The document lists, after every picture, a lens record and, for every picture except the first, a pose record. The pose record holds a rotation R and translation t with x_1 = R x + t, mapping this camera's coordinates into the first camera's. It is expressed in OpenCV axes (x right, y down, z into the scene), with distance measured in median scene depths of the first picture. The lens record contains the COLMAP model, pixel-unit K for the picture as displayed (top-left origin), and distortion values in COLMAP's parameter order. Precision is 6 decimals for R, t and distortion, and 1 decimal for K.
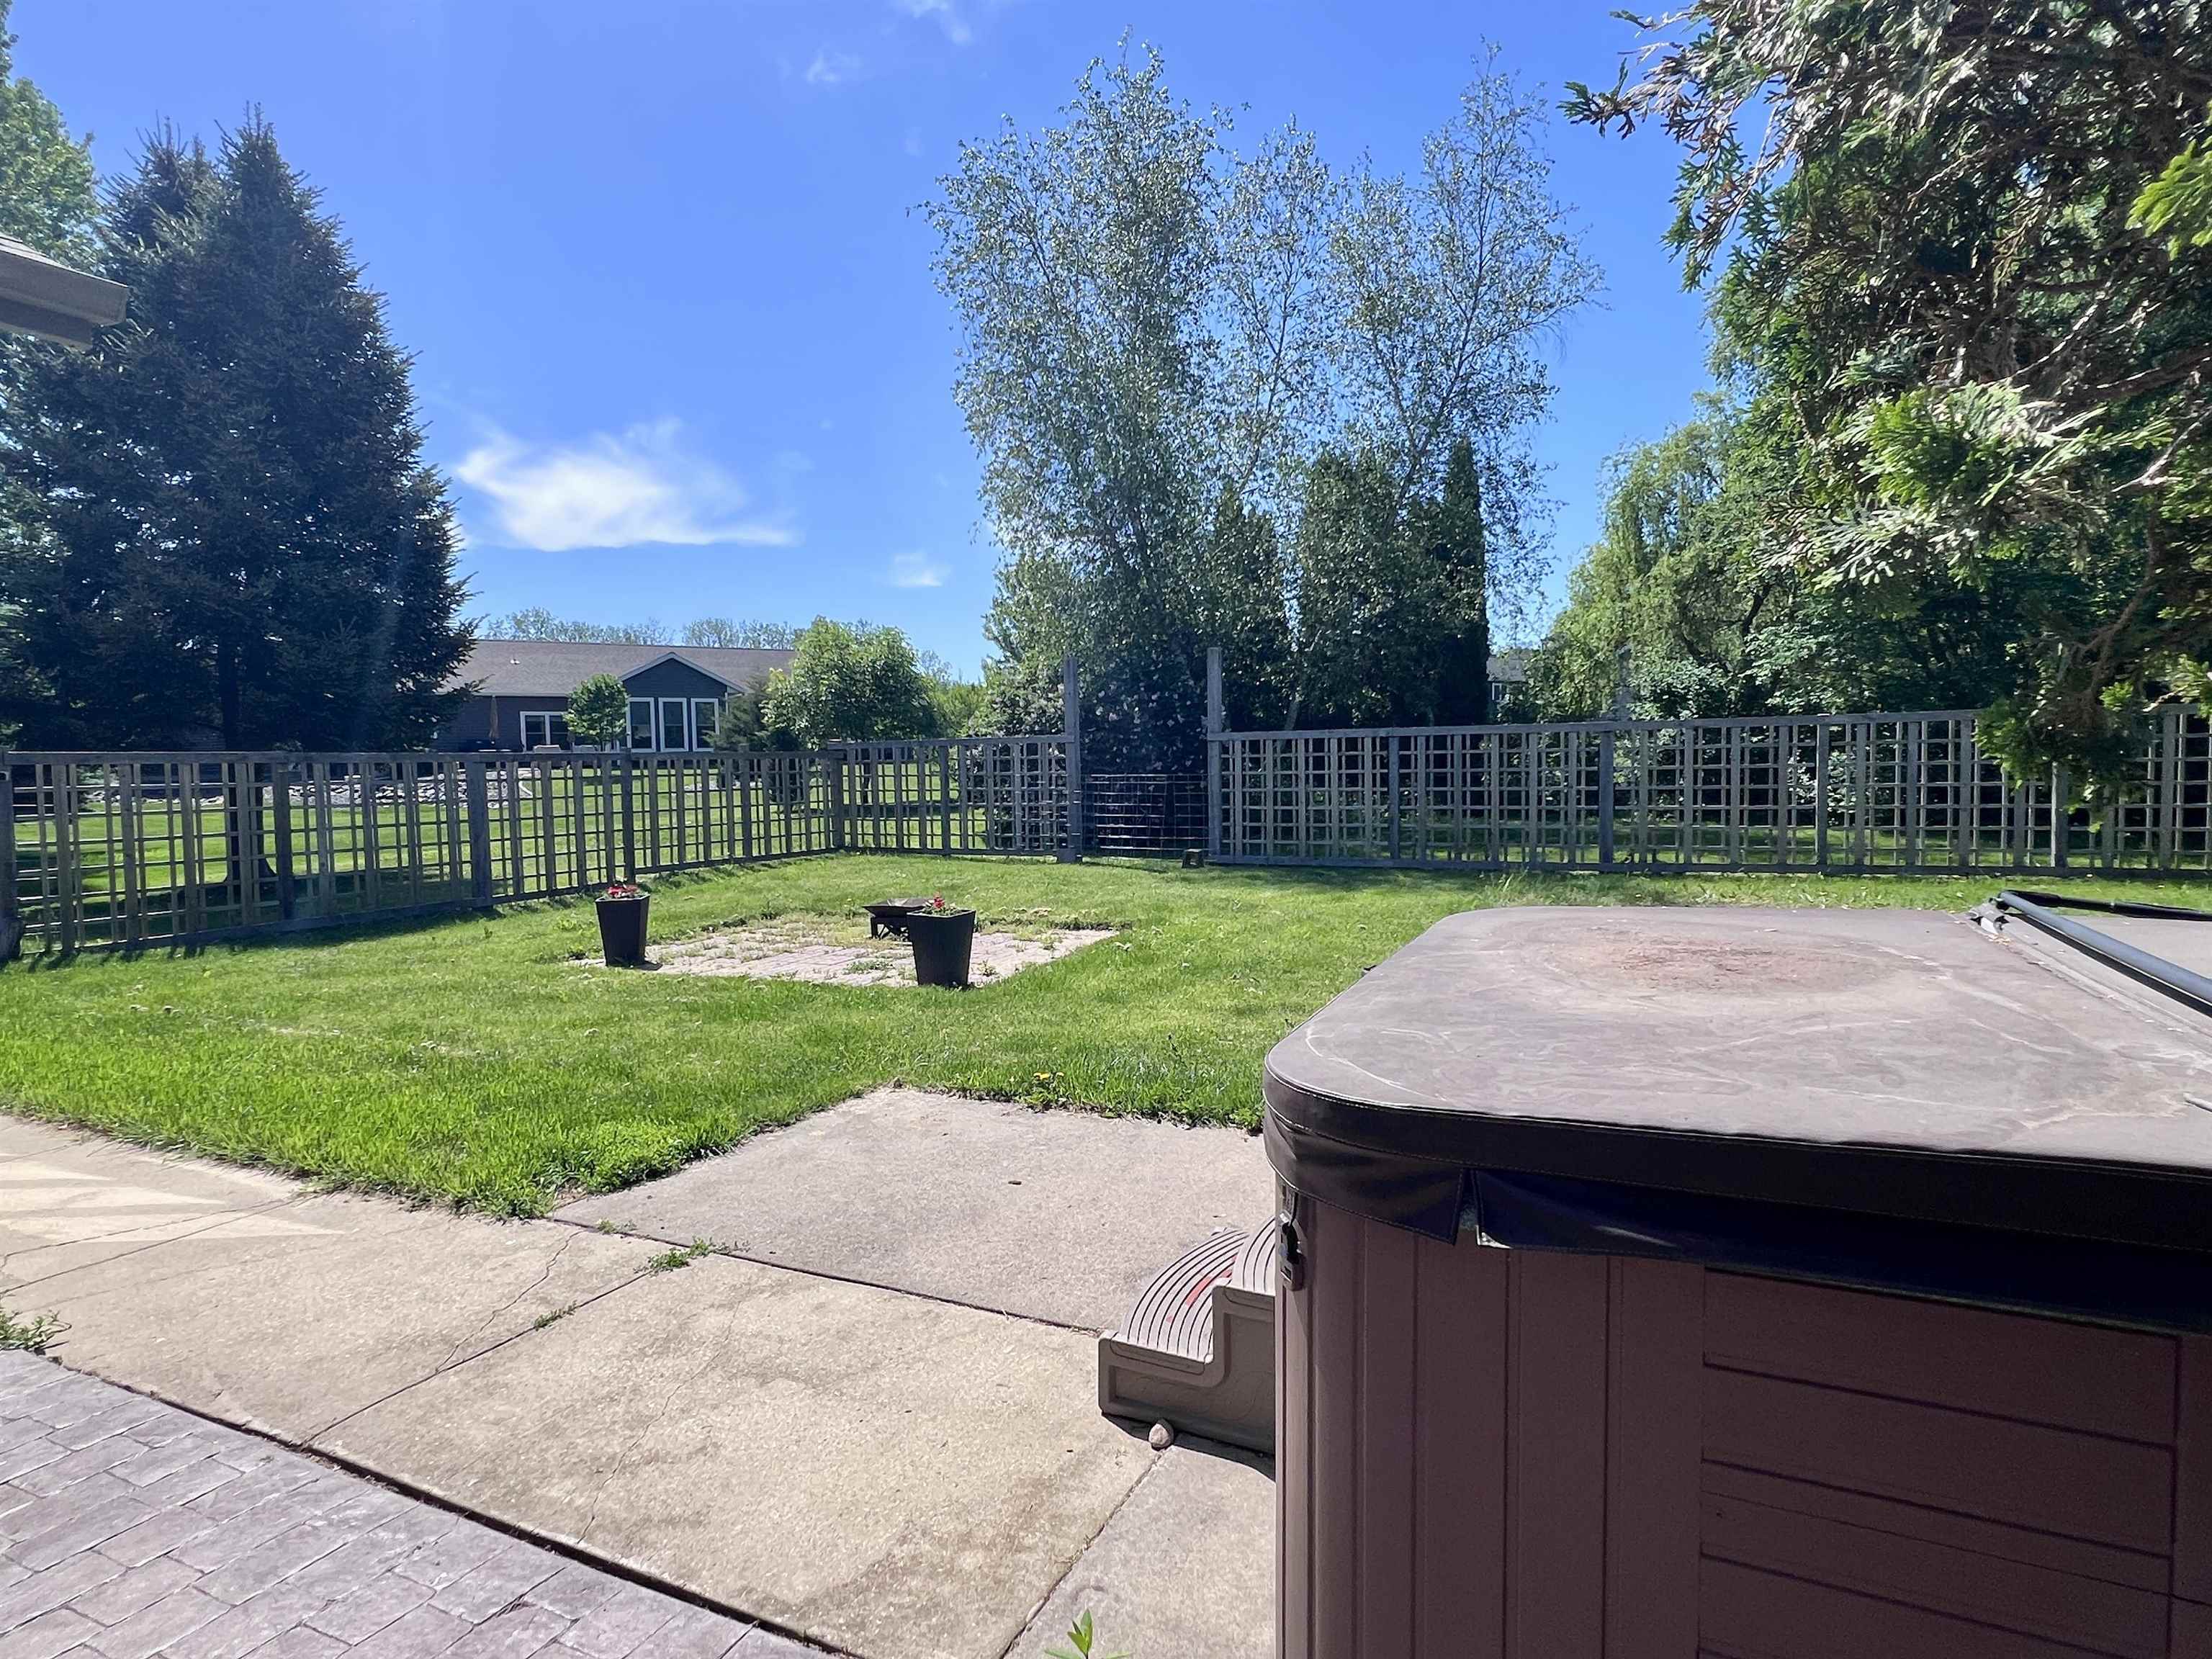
lens RADIAL K [[1208.3, 0, 1098.2], [0, 1208.3, 834.2], [0, 0, 1]] dist [-0.001765, 0.000442]
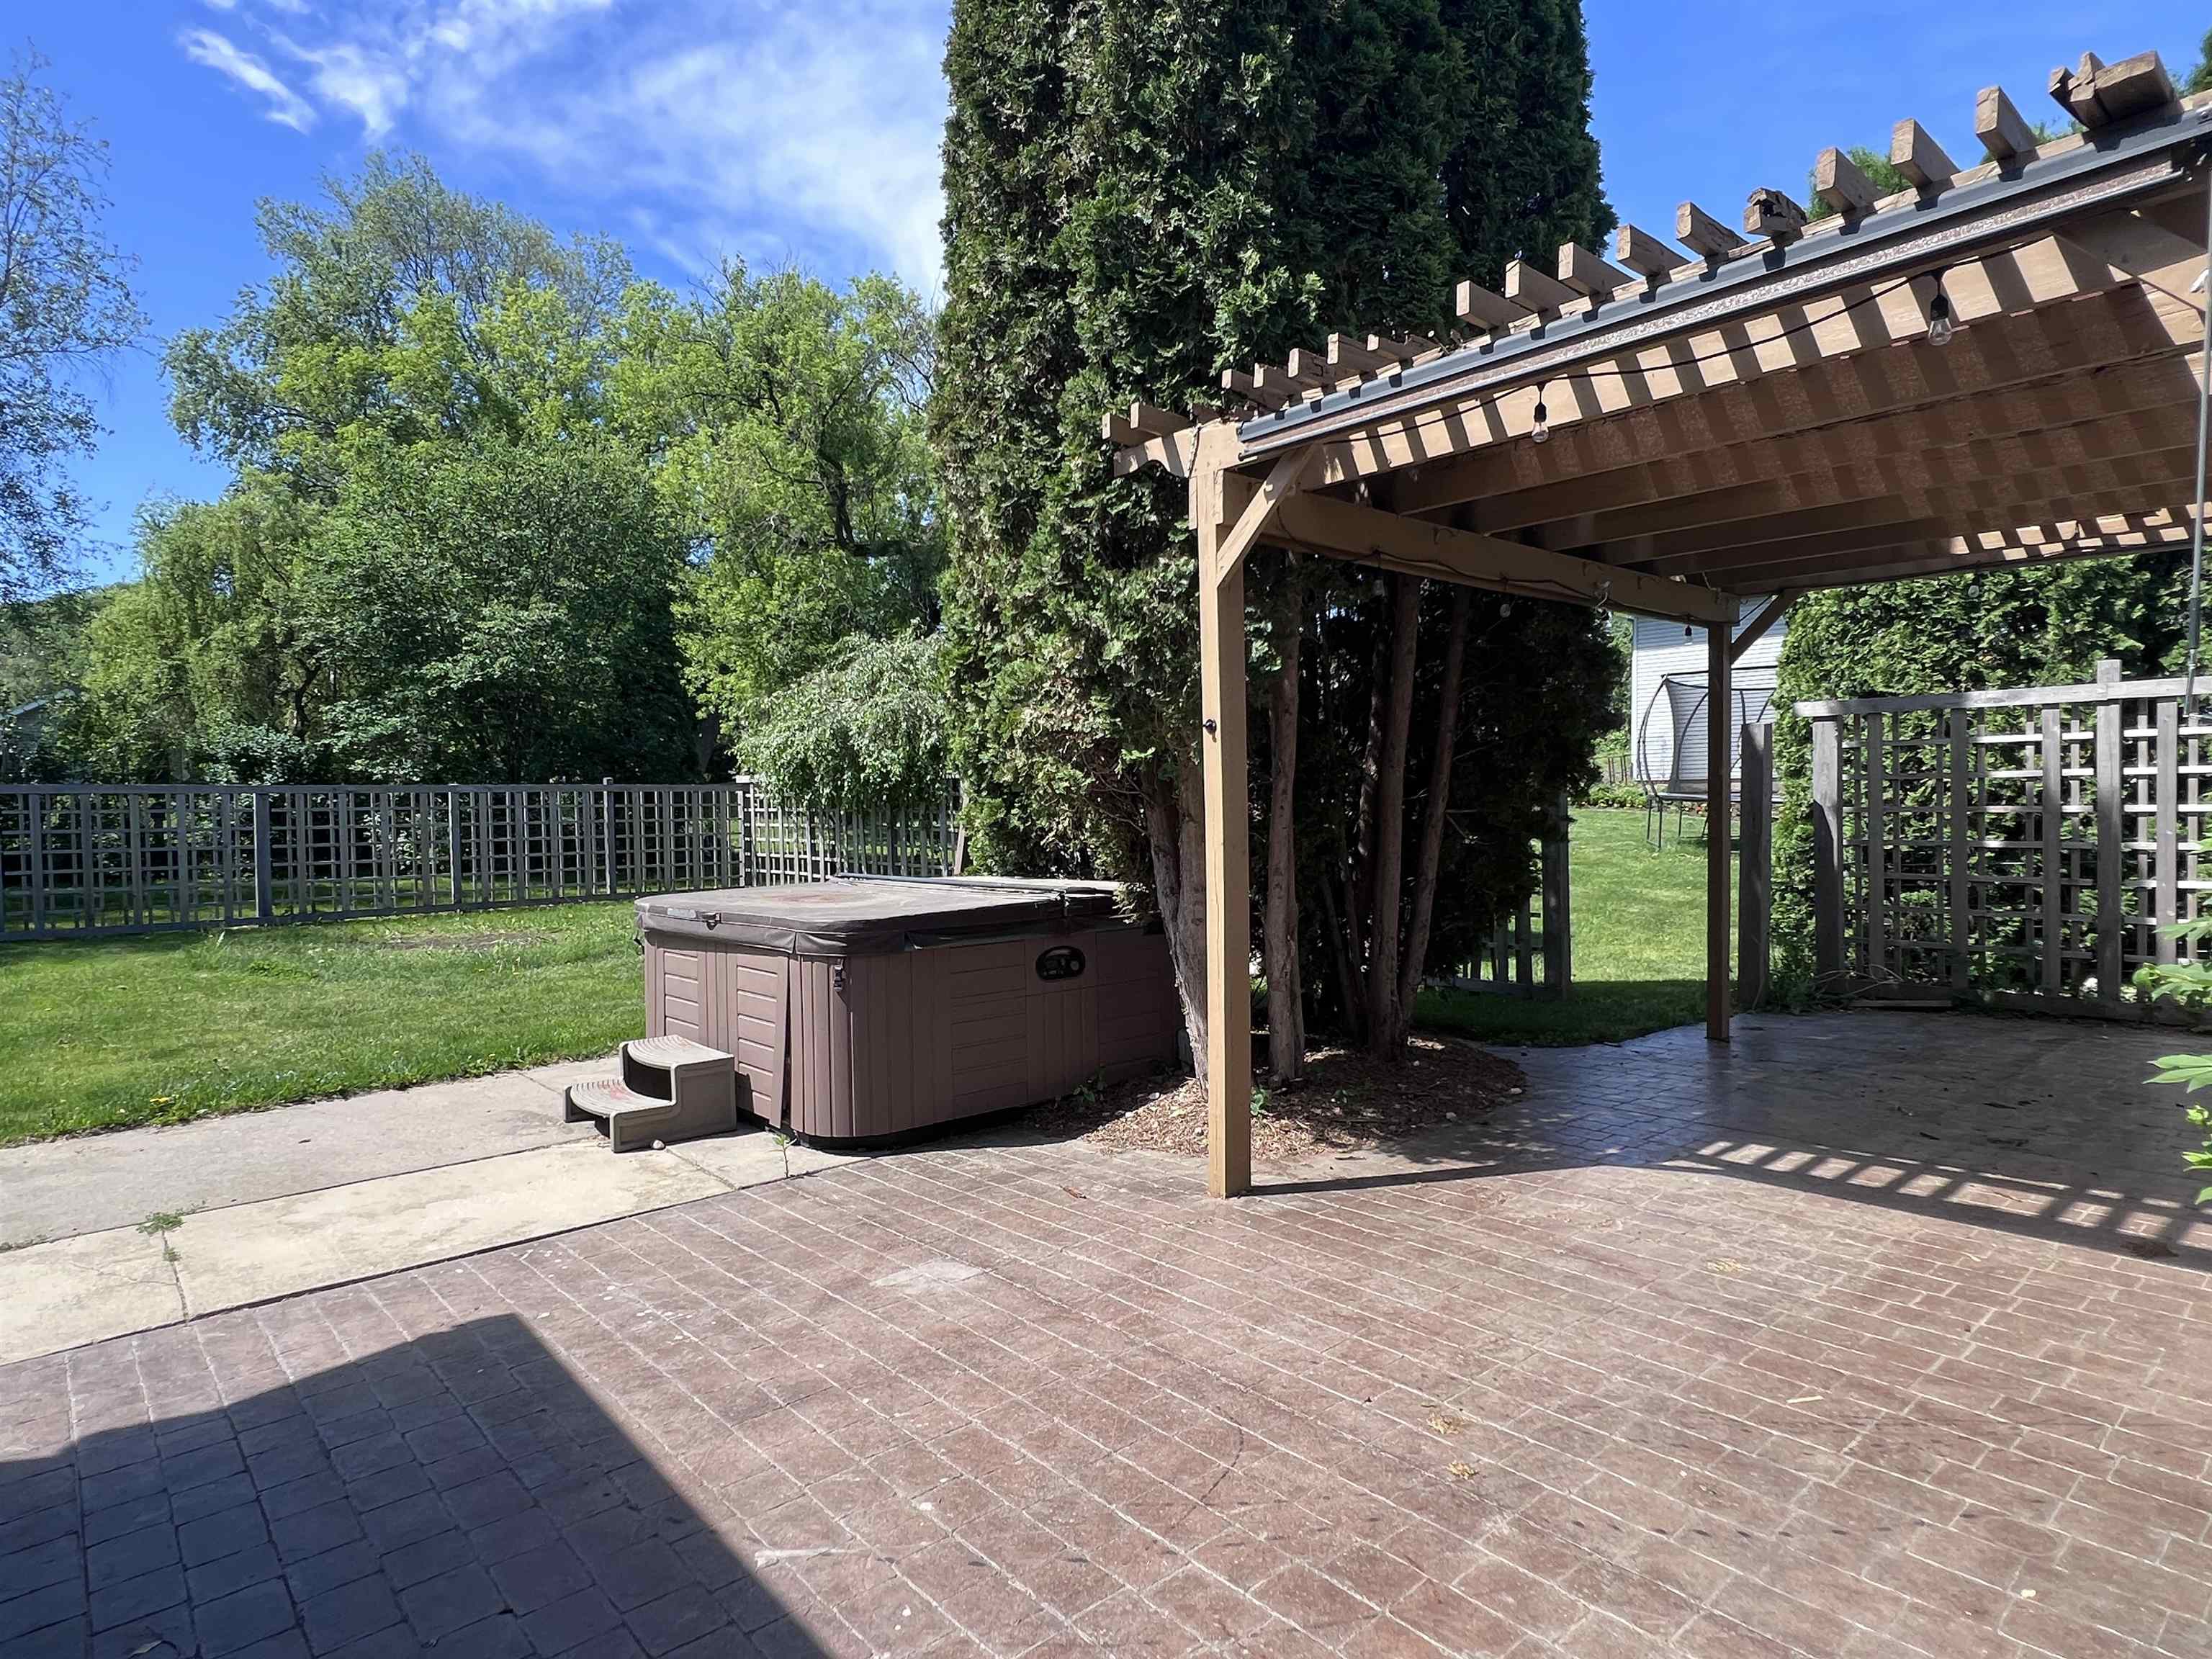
lens RADIAL K [[1208.3, 0, 1098.2], [0, 1208.3, 834.2], [0, 0, 1]] dist [-0.001765, 0.000442]
pose [[0.381605, -0.008352, 0.924288, -0.324666], [0.055584, 0.998357, -0.013927, 0.007823], [-0.922653, 0.056690, 0.381442, -0.106231]]
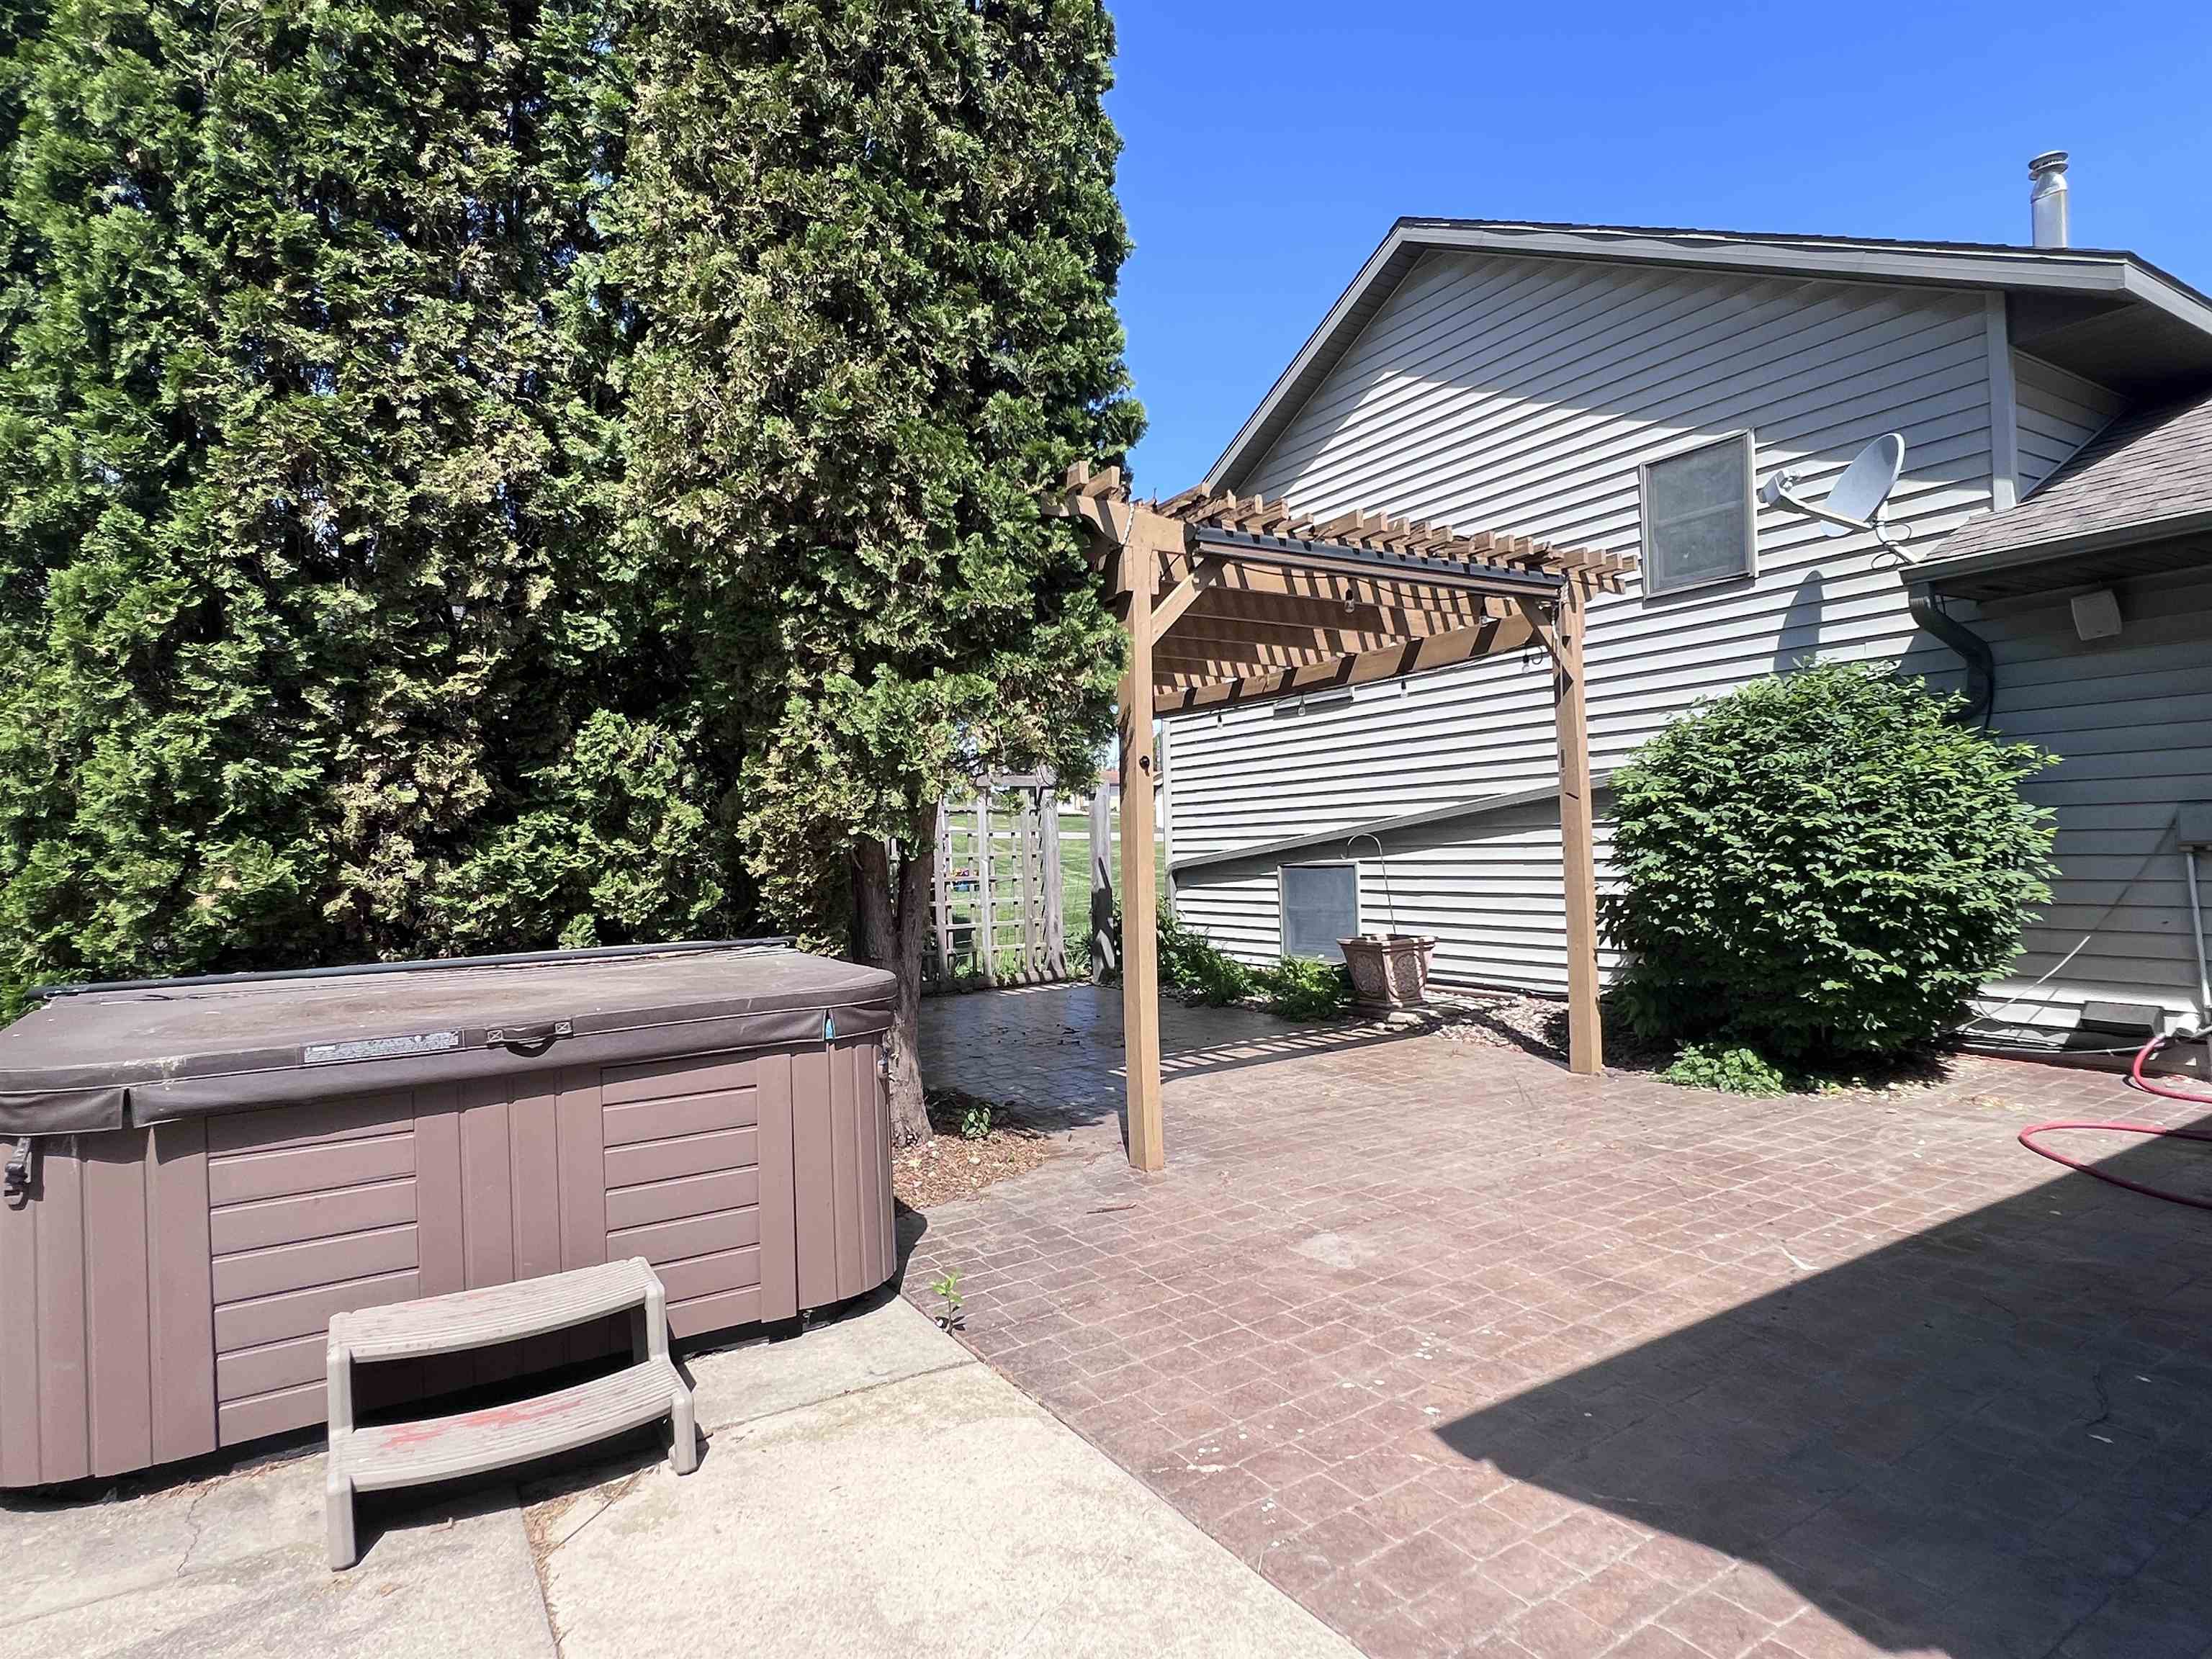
lens RADIAL K [[1208.3, 0, 1098.2], [0, 1208.3, 834.2], [0, 0, 1]] dist [-0.001765, 0.000442]
pose [[-0.846987, 0.052994, 0.528965, -0.186907], [0.076101, 0.996858, 0.021984, -0.012595], [-0.526138, 0.058876, -0.848359, 0.360106]]
